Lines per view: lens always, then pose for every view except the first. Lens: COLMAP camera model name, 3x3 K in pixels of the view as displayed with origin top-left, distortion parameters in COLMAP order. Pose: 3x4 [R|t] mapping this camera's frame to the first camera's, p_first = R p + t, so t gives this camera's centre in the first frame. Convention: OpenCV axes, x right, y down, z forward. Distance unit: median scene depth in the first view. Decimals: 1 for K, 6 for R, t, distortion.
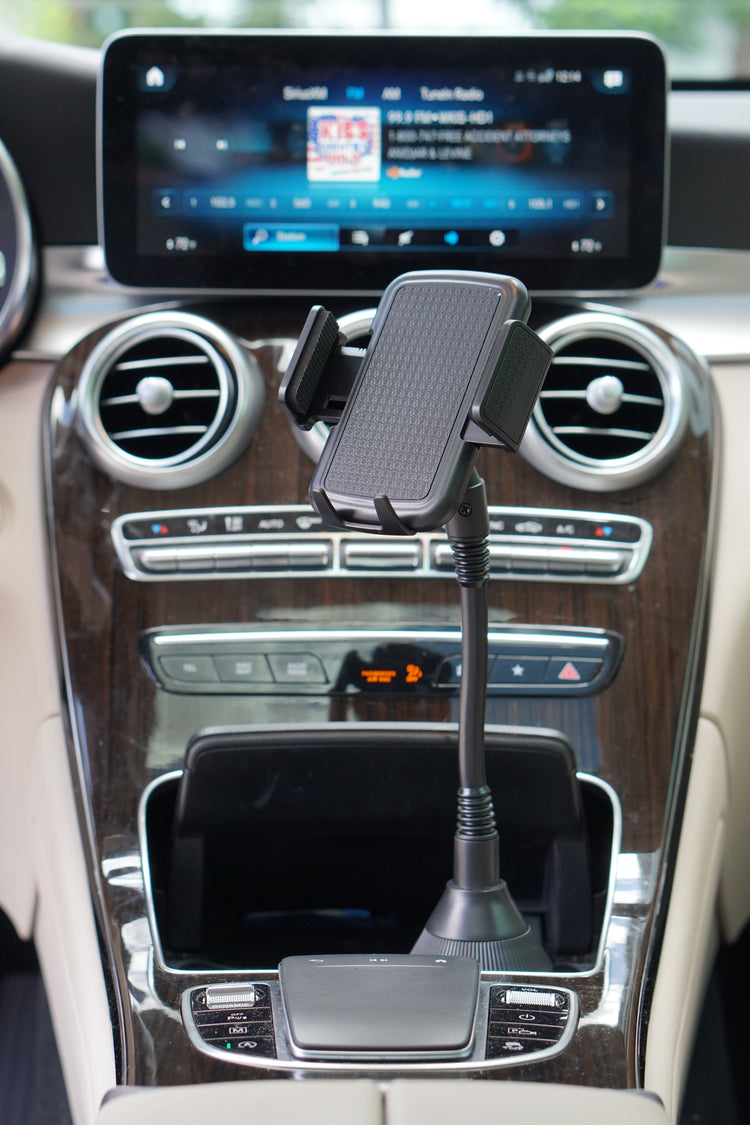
lens RADIAL K [[2496.3, 0, 375.0], [0, 2496.3, 562.5], [0, 0, 1]] dist [0.172117, 0.212352]
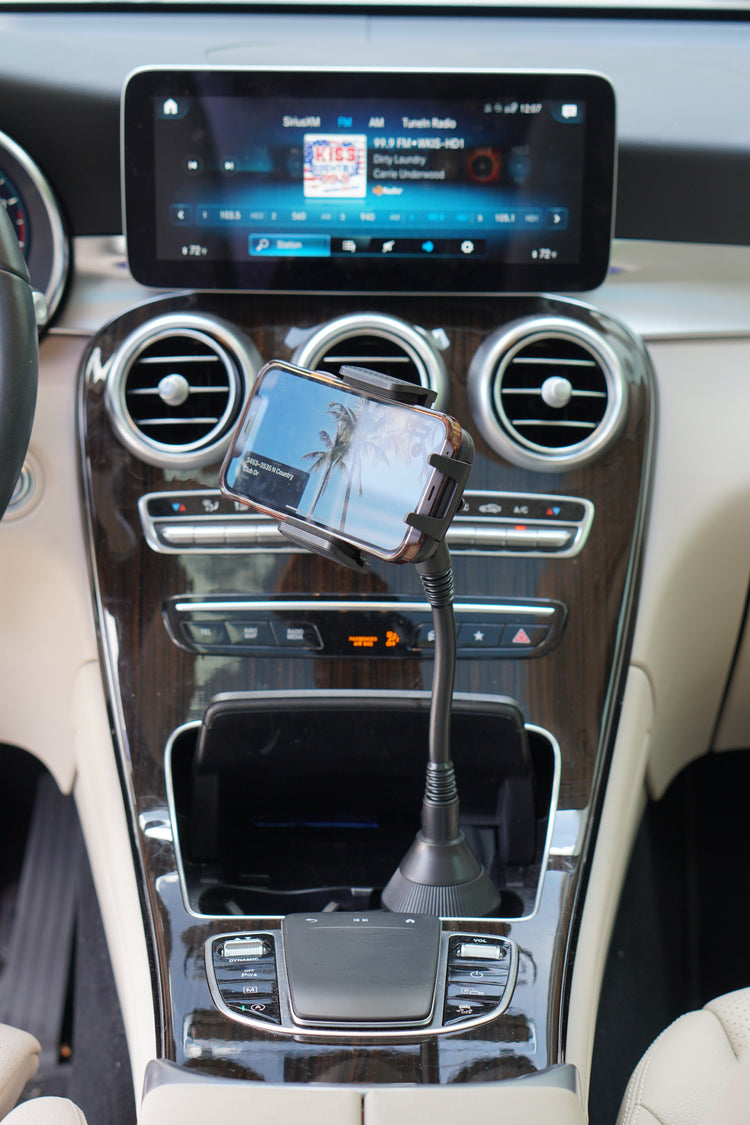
lens RADIAL K [[2496.3, 0, 375.0], [0, 2496.3, 562.5], [0, 0, 1]] dist [0.172117, 0.212352]
pose [[0.999982, 0.004596, 0.003825, 0.002384], [-0.005222, 0.982819, 0.184501, -0.203675], [-0.002911, -0.184517, 0.982825, -0.167564]]
